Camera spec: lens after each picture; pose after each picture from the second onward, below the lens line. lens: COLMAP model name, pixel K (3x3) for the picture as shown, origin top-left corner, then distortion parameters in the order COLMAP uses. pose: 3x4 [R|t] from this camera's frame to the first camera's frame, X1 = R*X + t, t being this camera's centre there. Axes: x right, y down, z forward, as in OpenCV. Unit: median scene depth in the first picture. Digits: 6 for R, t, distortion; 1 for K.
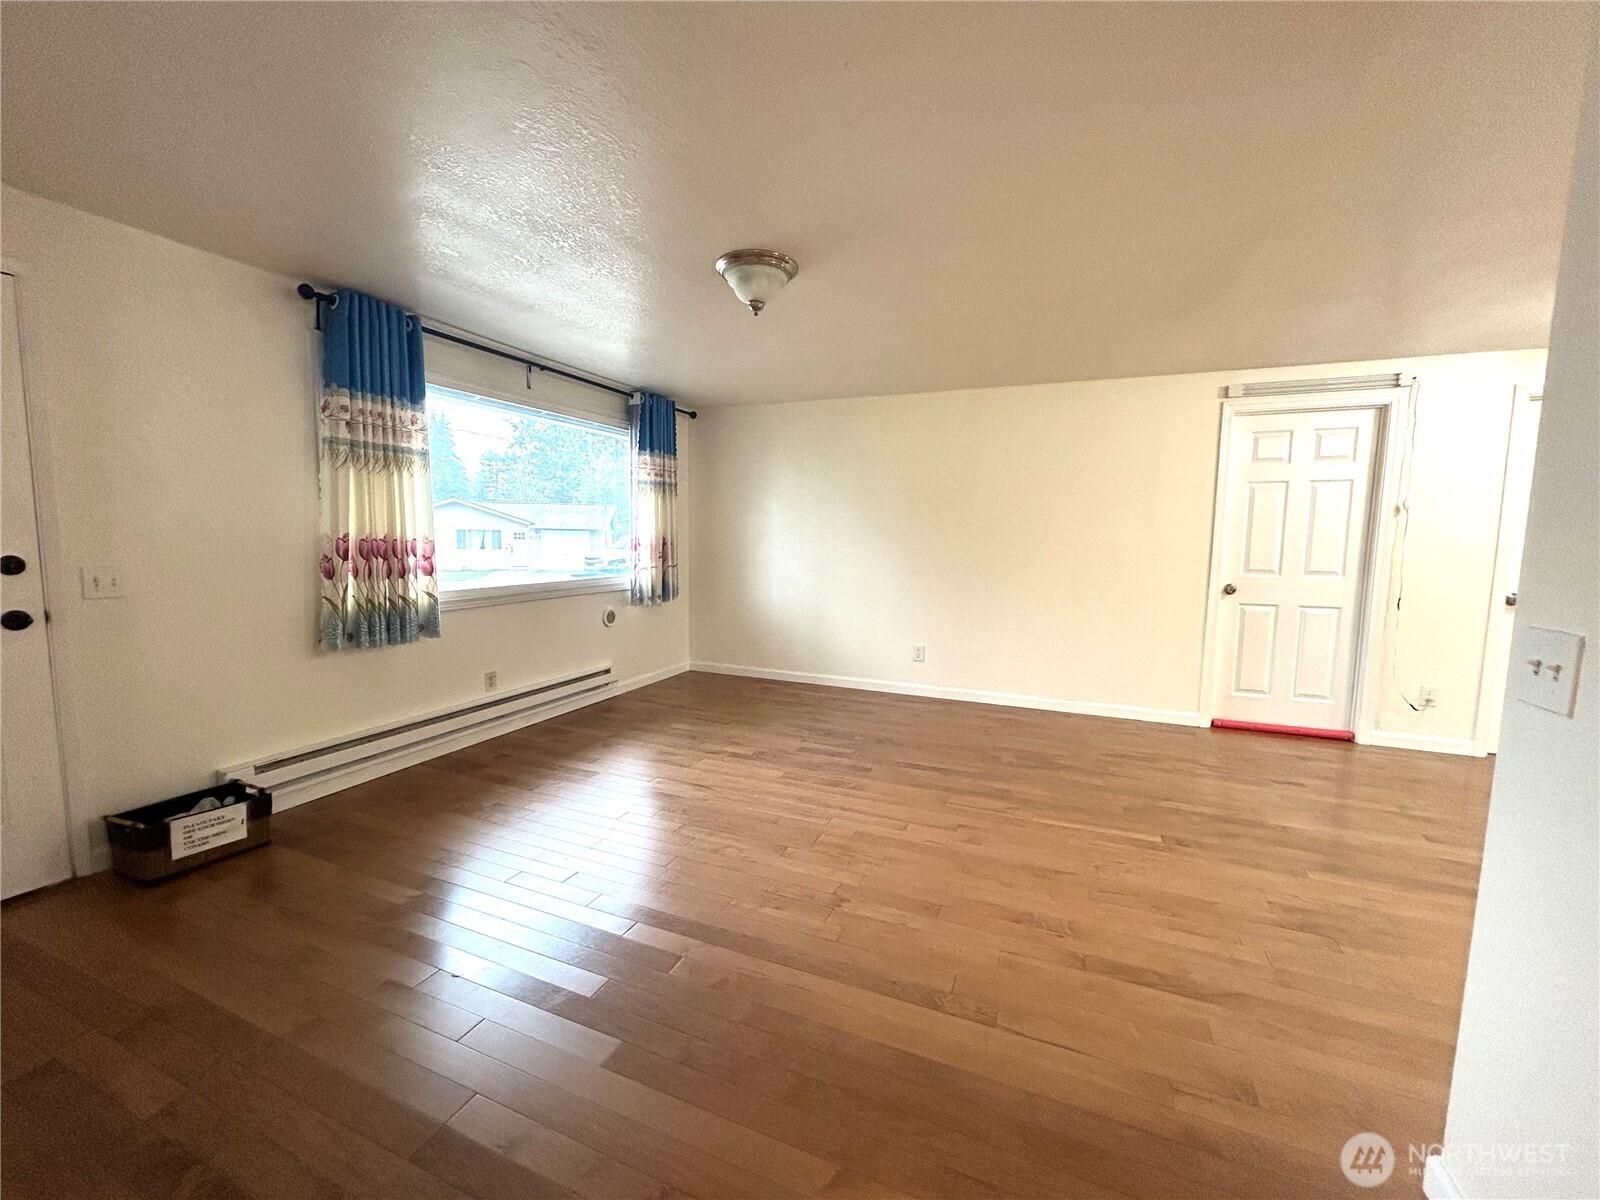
lens RADIAL K [[642.0, 0, 798.8], [0, 642.0, 604.6], [0, 0, 1]] dist [-0.000164, 0.000286]
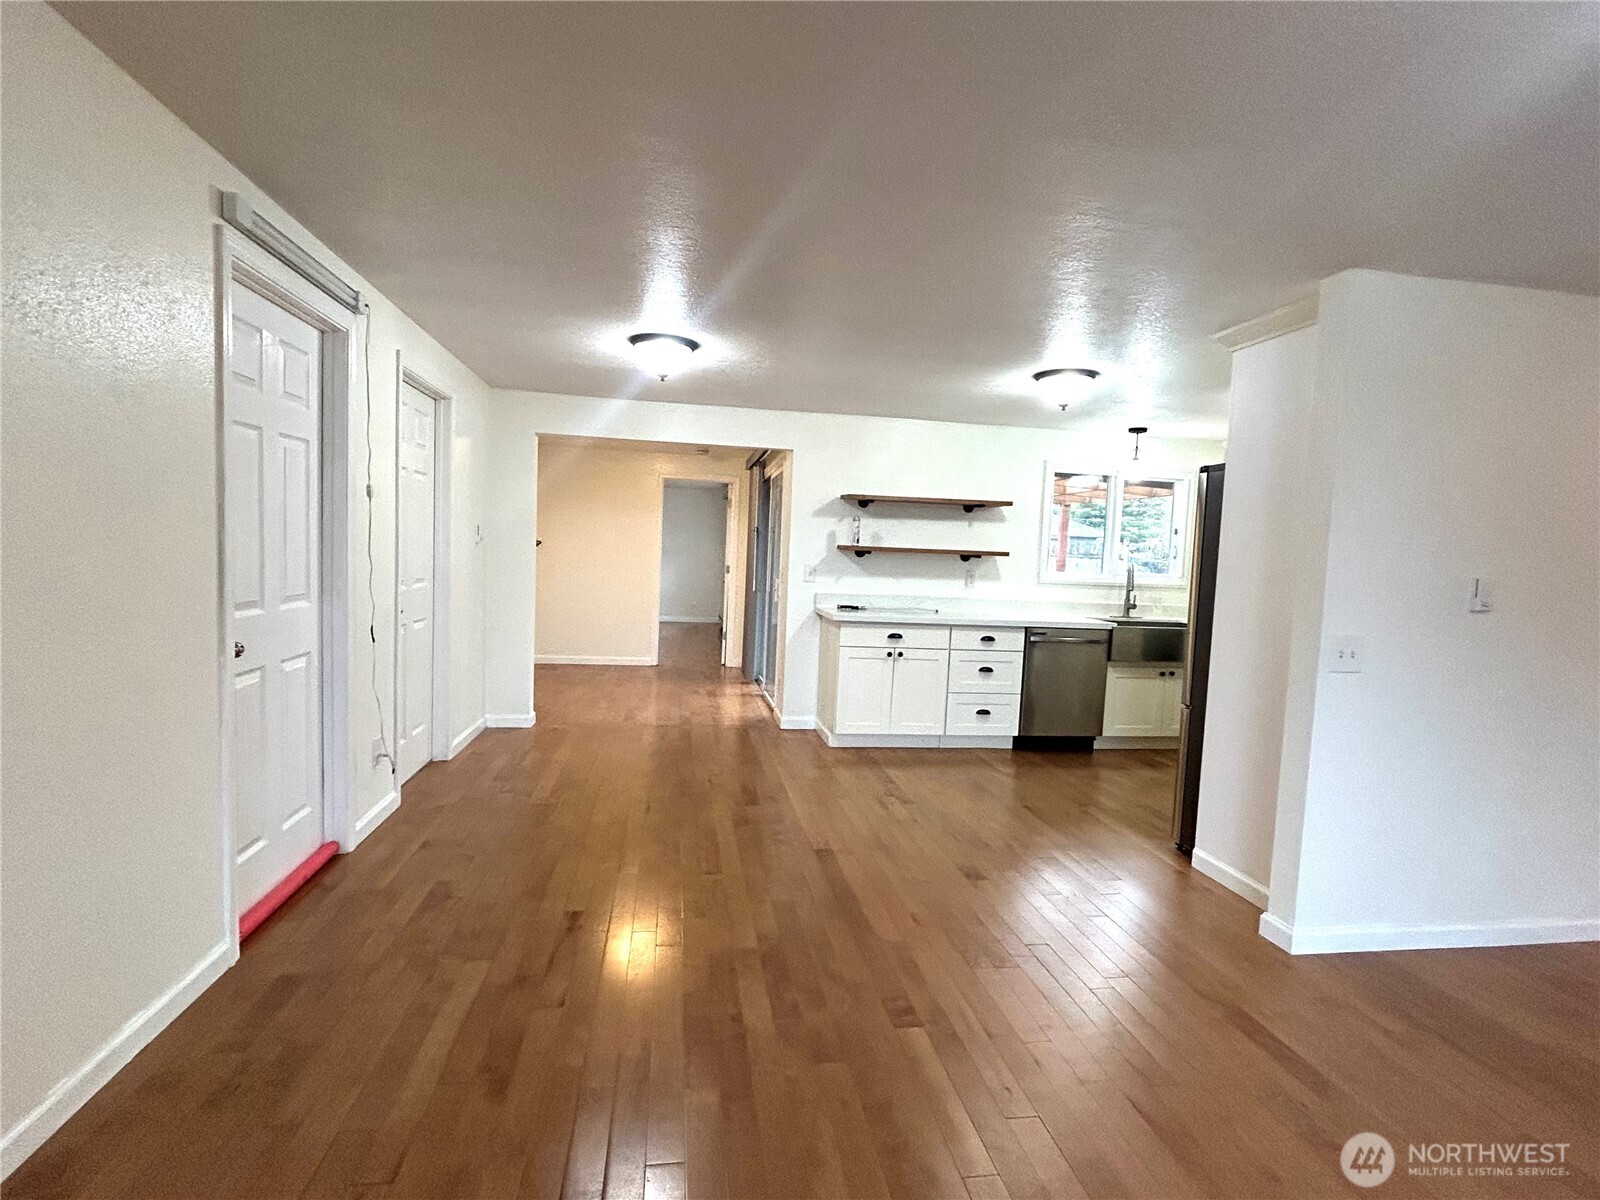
lens RADIAL K [[765.6, 0, 798.0], [0, 765.6, 603.1], [0, 0, 1]] dist [-0.001447, 0.001896]
pose [[-0.527018, -0.093281, 0.844719, -0.002372], [0.037674, 0.990417, 0.132875, -0.142627], [-0.849018, 0.101851, -0.518454, 1.159528]]
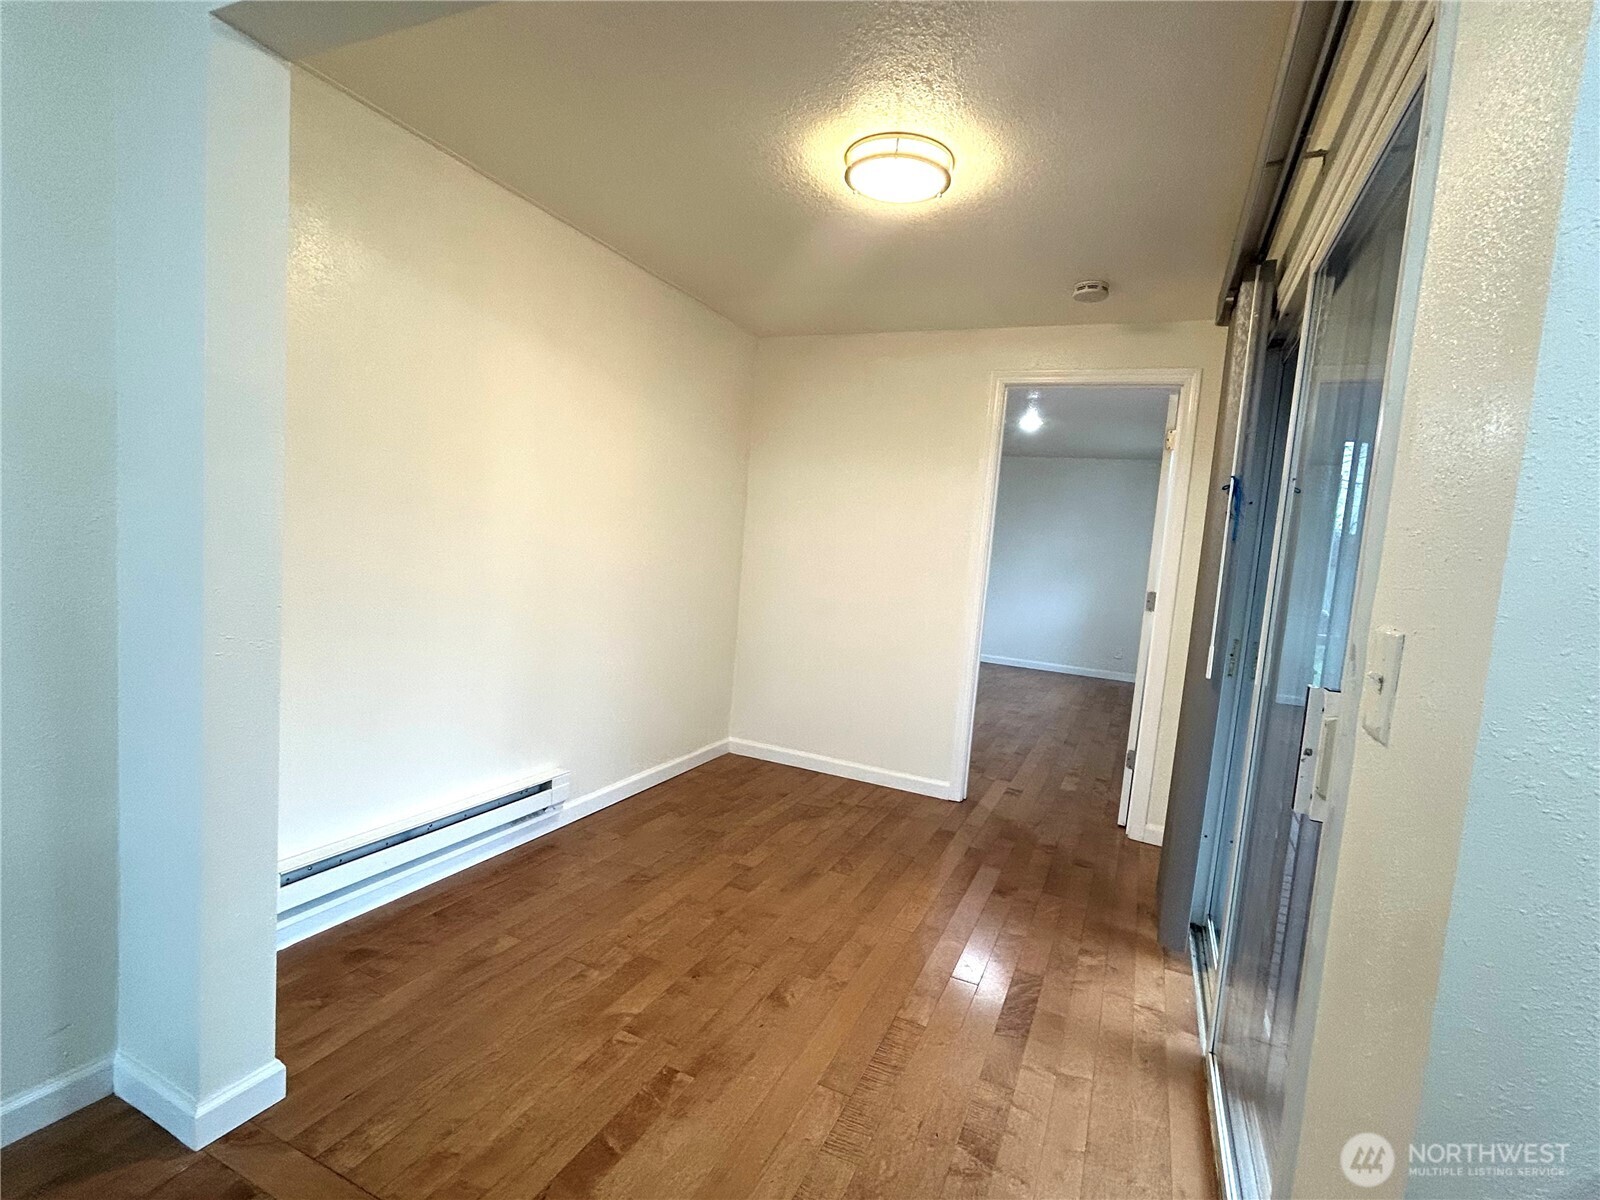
lens RADIAL K [[765.6, 0, 797.6], [0, 765.6, 601.8], [0, 0, 1]] dist [-0.001447, 0.001896]
pose [[0.031769, -0.093400, 0.995122, 1.248026], [0.023980, 0.995409, 0.092662, -0.029471], [-0.999208, 0.020919, 0.033863, 0.459952]]
